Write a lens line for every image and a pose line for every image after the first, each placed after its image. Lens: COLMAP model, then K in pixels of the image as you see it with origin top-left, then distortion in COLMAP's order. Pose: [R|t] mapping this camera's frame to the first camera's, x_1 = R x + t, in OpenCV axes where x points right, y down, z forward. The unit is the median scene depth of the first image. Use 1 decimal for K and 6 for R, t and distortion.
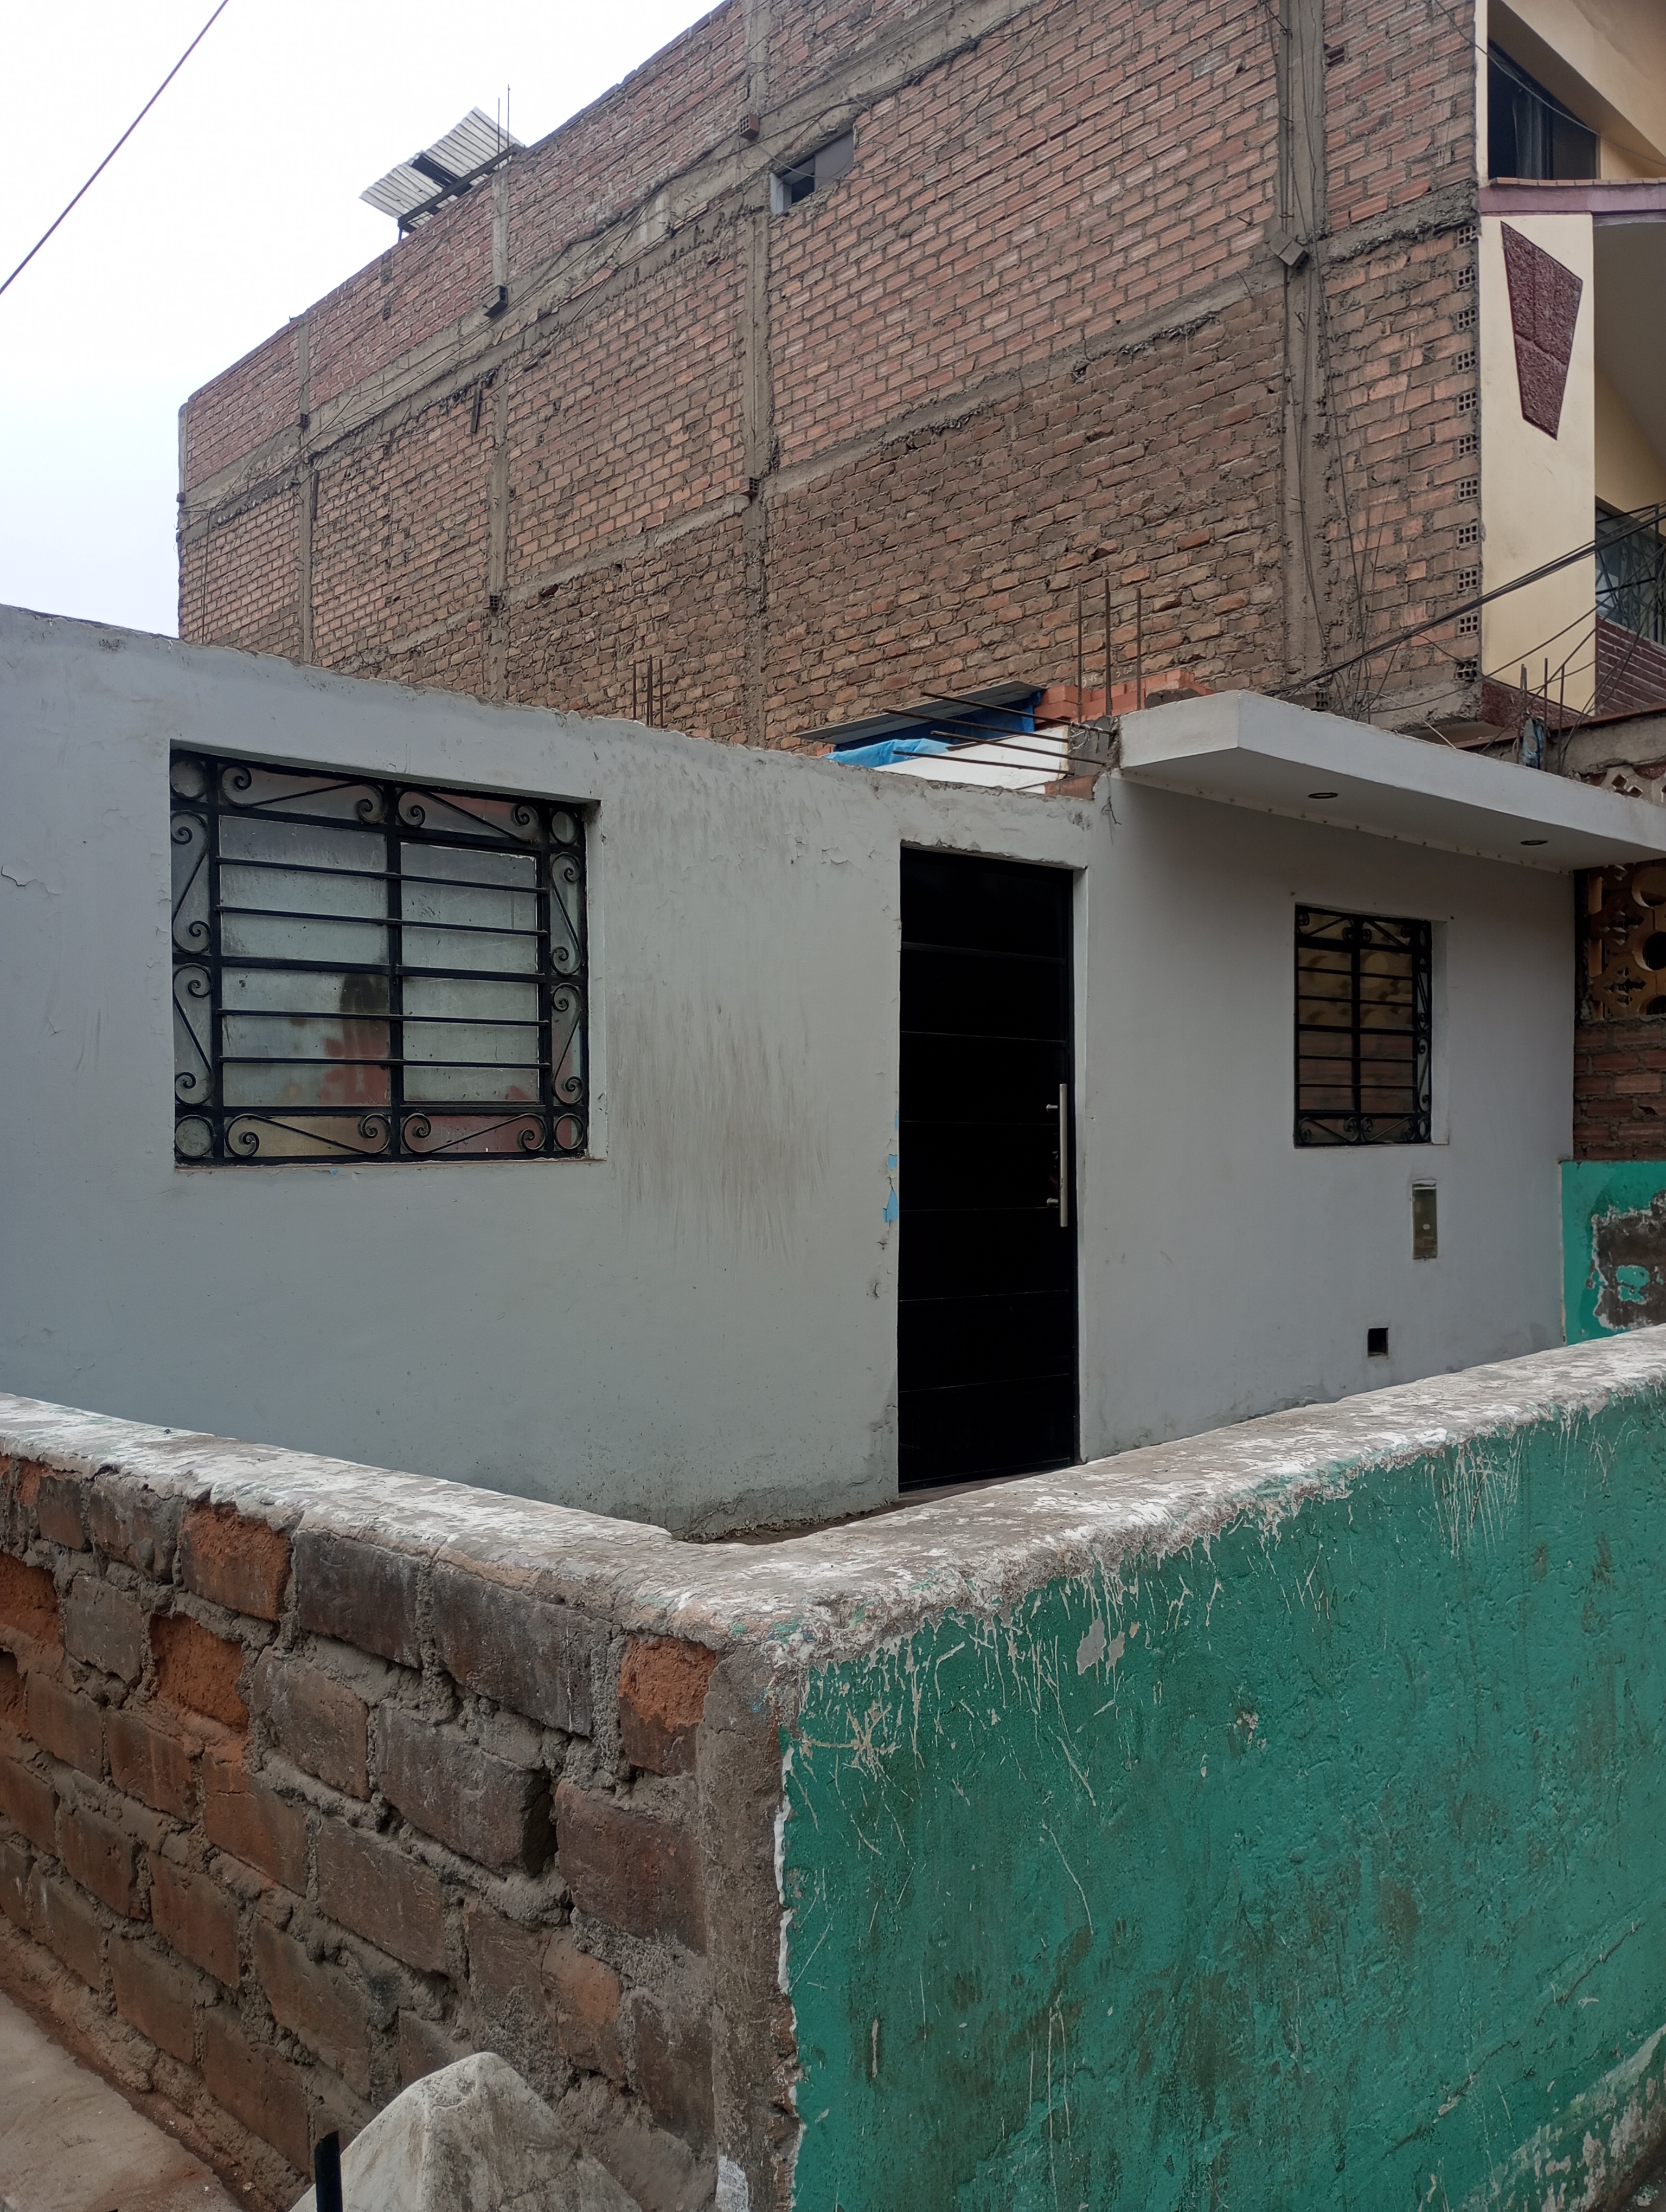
lens RADIAL K [[1813.8, 0, 833.6], [0, 1813.8, 1113.5], [0, 0, 1]] dist [0.046973, -0.054073]
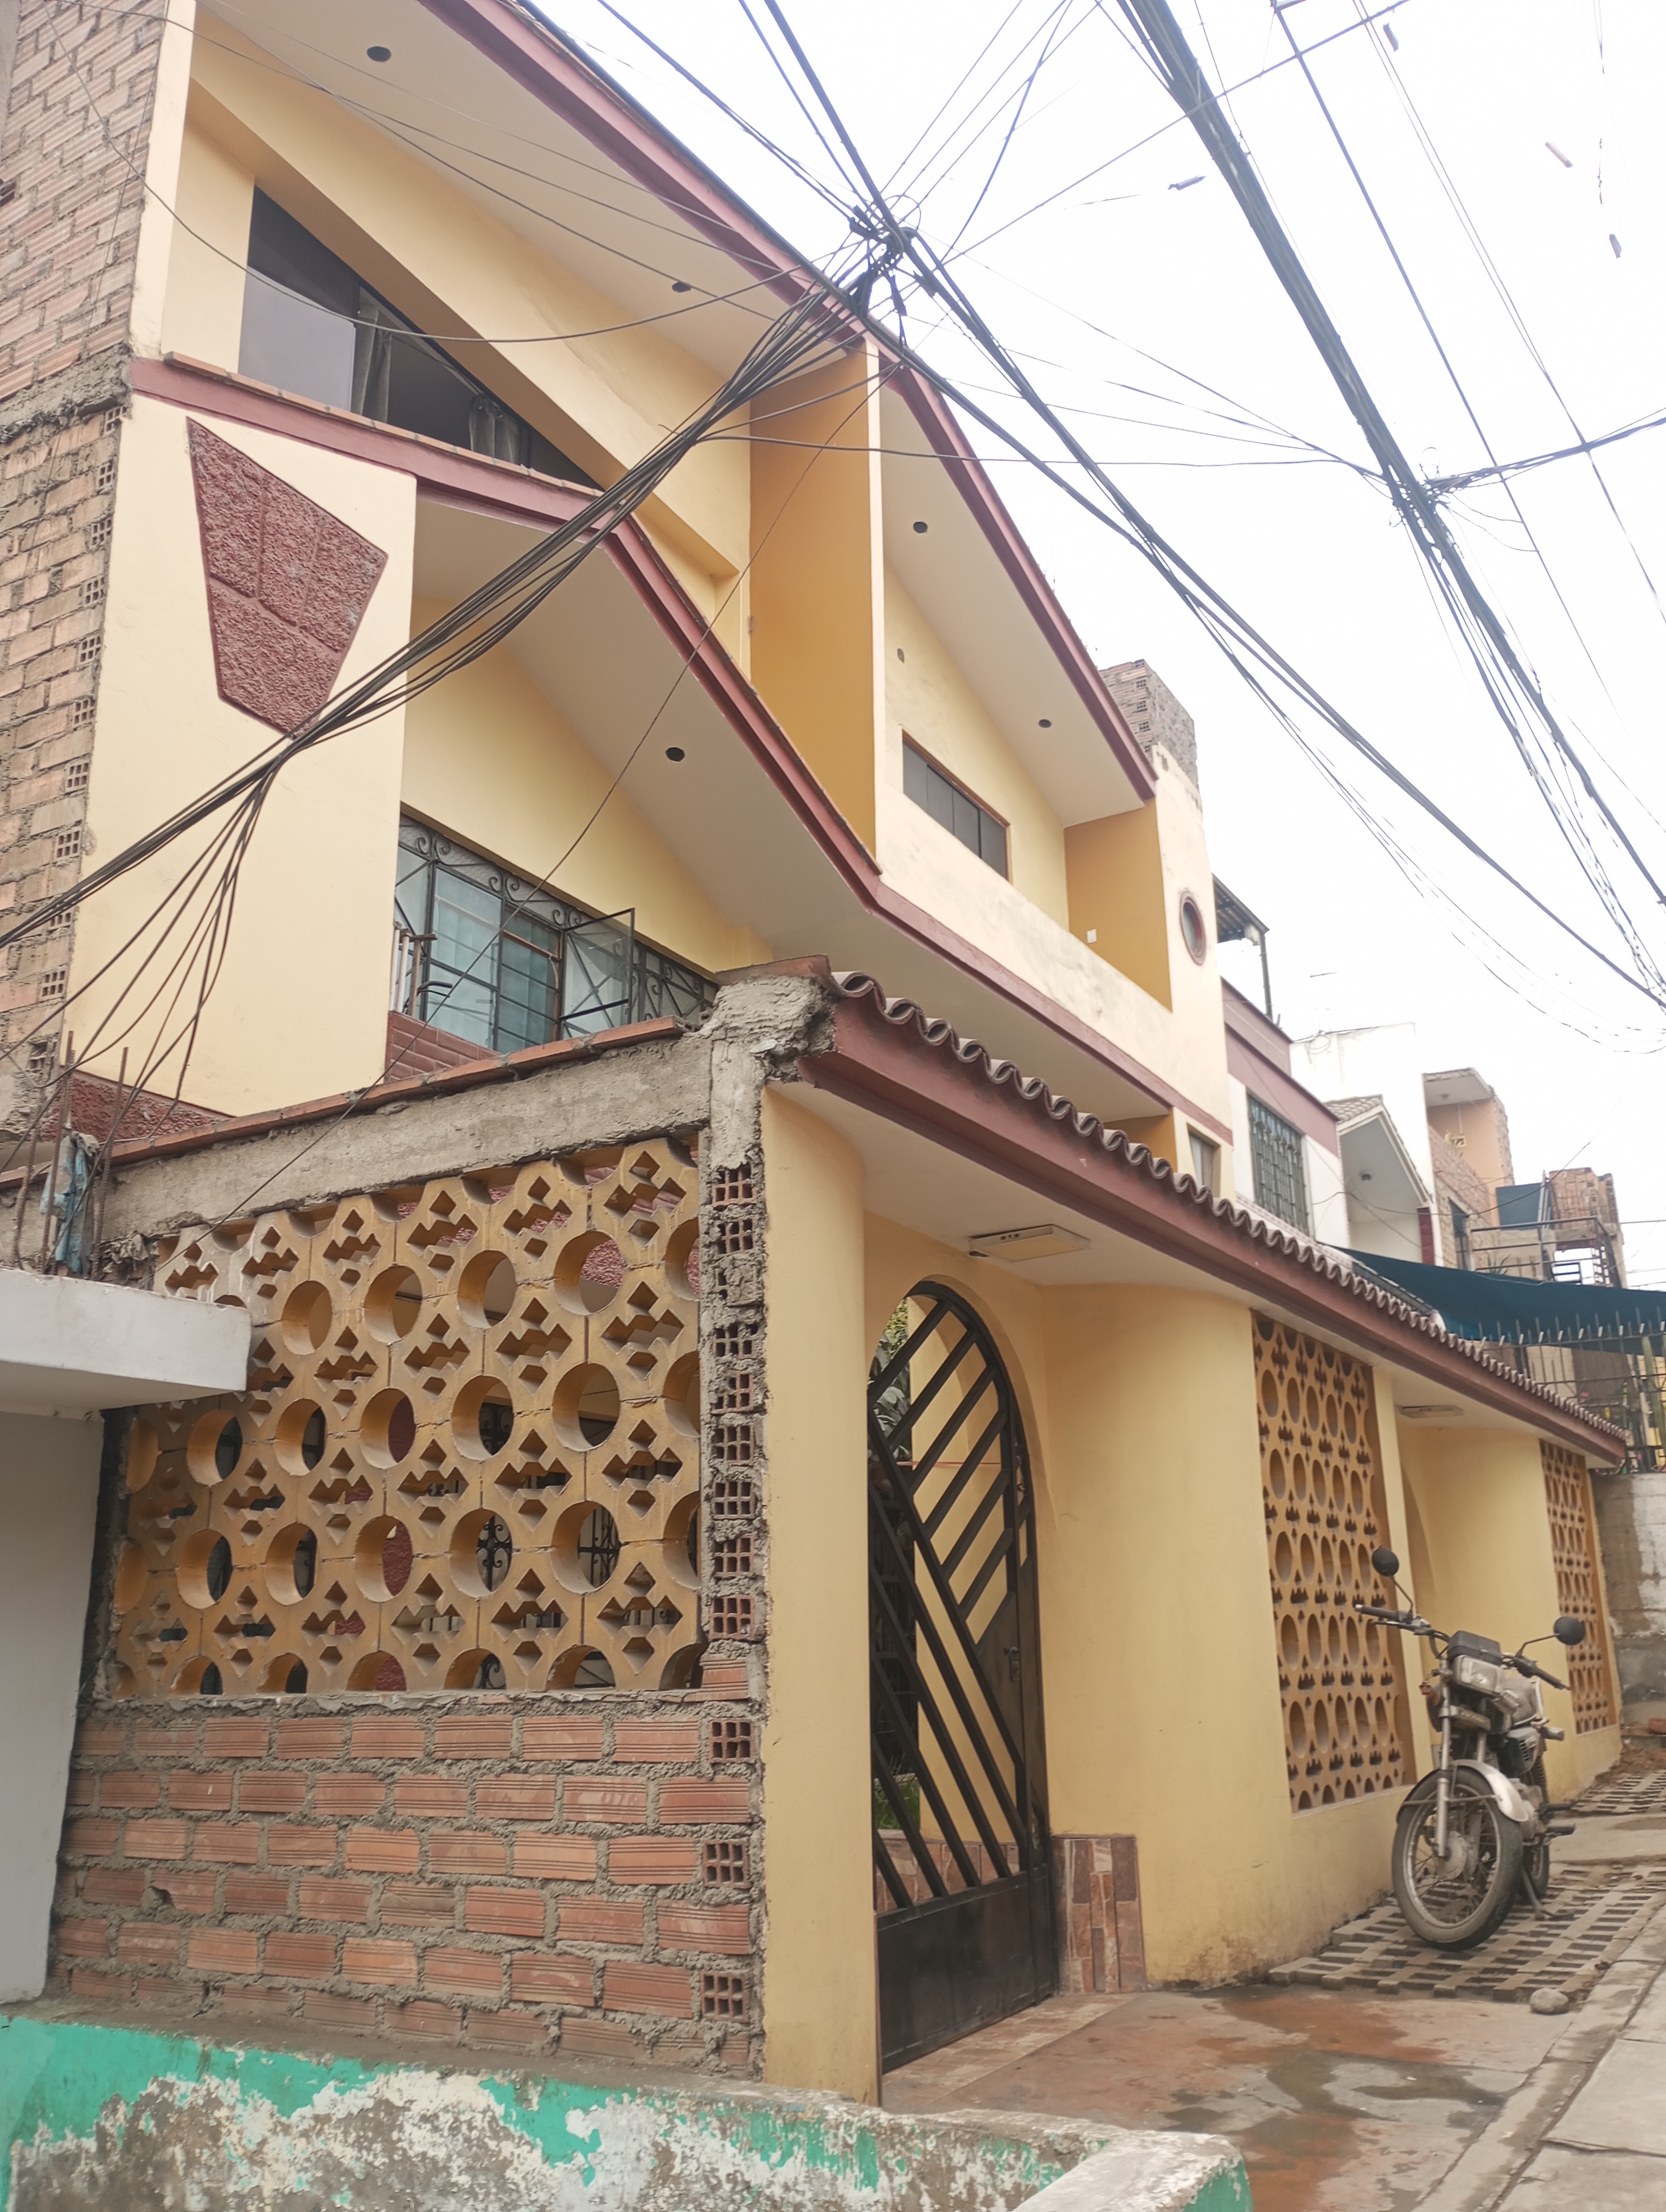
lens RADIAL K [[1813.8, 0, 826.0], [0, 1813.8, 1112.2], [0, 0, 1]] dist [0.046973, -0.054073]
pose [[0.960978, 0.066810, 0.268437, 0.425907], [0.004595, 0.966408, -0.256972, -0.072638], [-0.276588, 0.248177, 0.928389, 0.384034]]
